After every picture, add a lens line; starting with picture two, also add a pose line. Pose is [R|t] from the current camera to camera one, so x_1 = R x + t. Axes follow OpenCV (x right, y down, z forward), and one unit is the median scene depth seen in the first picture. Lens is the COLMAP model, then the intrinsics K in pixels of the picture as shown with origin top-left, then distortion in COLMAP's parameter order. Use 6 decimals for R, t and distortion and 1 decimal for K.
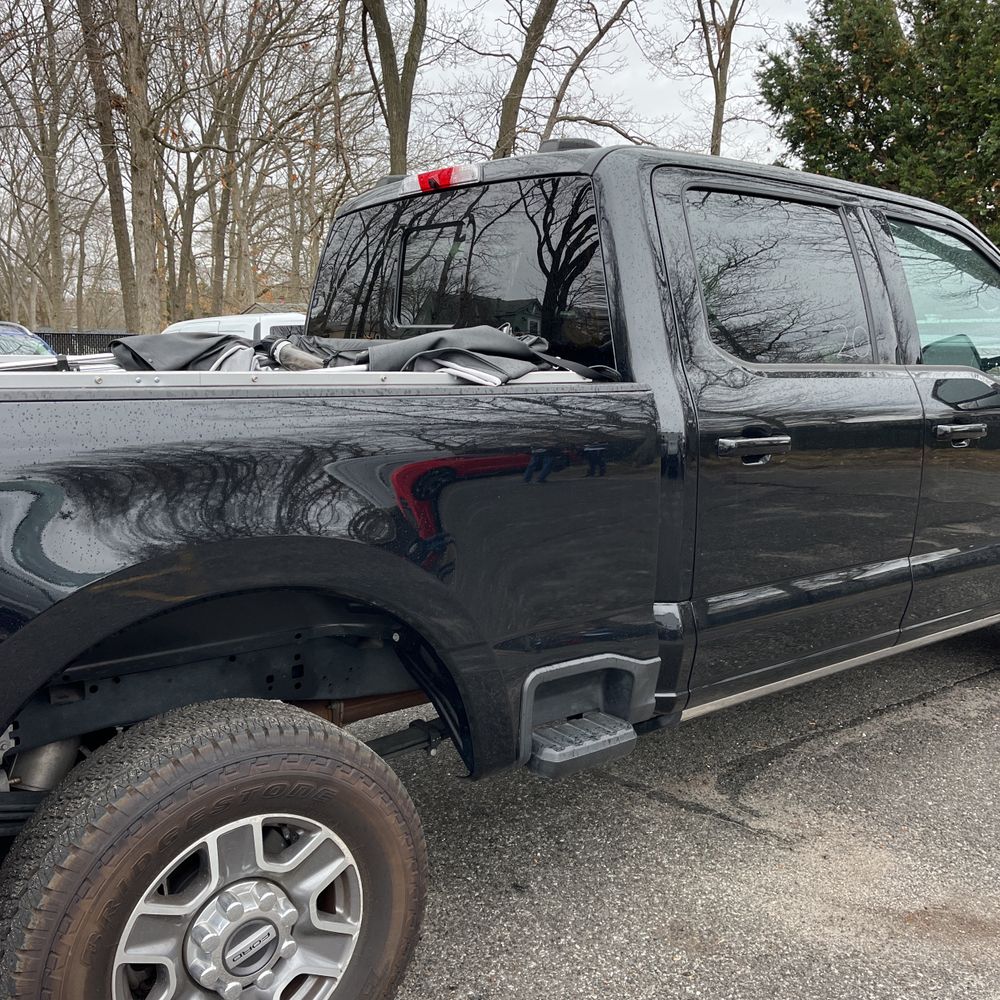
lens RADIAL K [[1005.8, 0, 504.0], [0, 1005.8, 524.1], [0, 0, 1]] dist [0.032034, 0.000000]
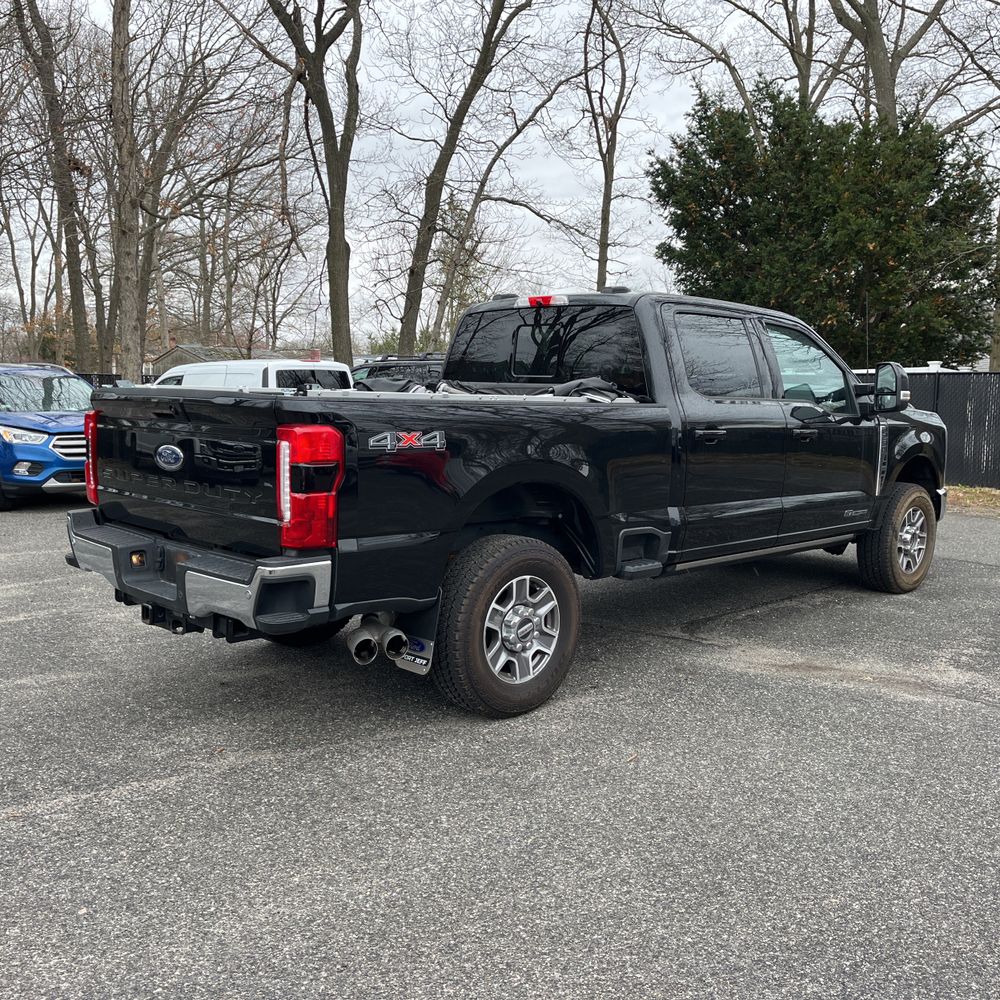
lens RADIAL K [[1005.8, 0, 495.3], [0, 1005.8, 496.6], [0, 0, 1]] dist [0.032034, 0.000000]
pose [[0.993731, -0.000053, 0.111794, -0.076911], [0.007679, 0.997670, -0.067793, 0.033910], [-0.111530, 0.068226, 0.991416, -0.182787]]
